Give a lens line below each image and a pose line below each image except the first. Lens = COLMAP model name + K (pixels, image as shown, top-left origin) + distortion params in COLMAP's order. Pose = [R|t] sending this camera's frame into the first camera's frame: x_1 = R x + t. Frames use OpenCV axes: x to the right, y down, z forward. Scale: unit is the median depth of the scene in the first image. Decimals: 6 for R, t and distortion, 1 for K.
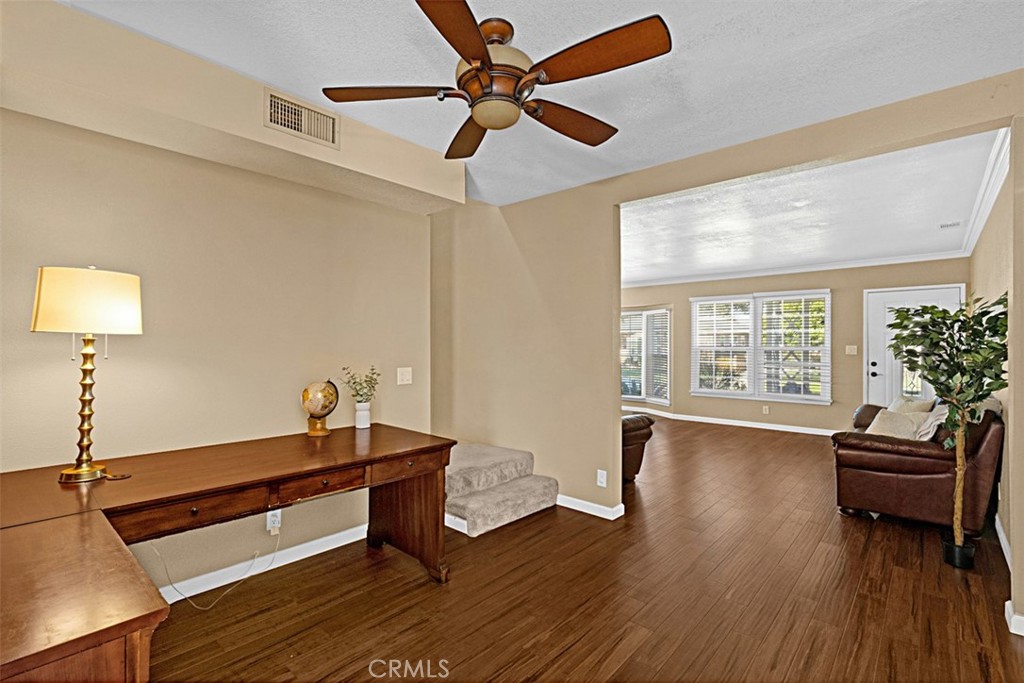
lens RADIAL K [[470.2, 0, 512.0], [0, 470.2, 341.5], [0, 0, 1]] dist [-0.001846, -0.000086]
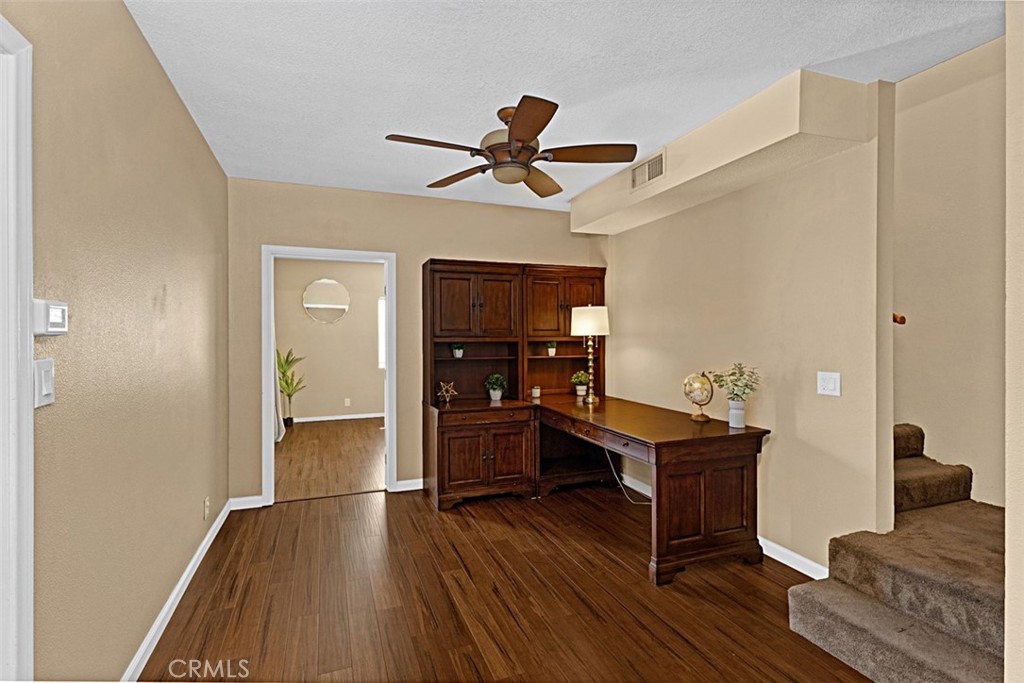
lens RADIAL K [[480.0, 0, 508.0], [0, 480.0, 345.9], [0, 0, 1]] dist [-0.000235, -0.000018]
pose [[-0.461587, 0.008986, -0.887050, 0.822312], [0.002723, 0.999958, 0.008713, 0.007951], [0.887091, 0.001606, -0.461592, 1.111060]]
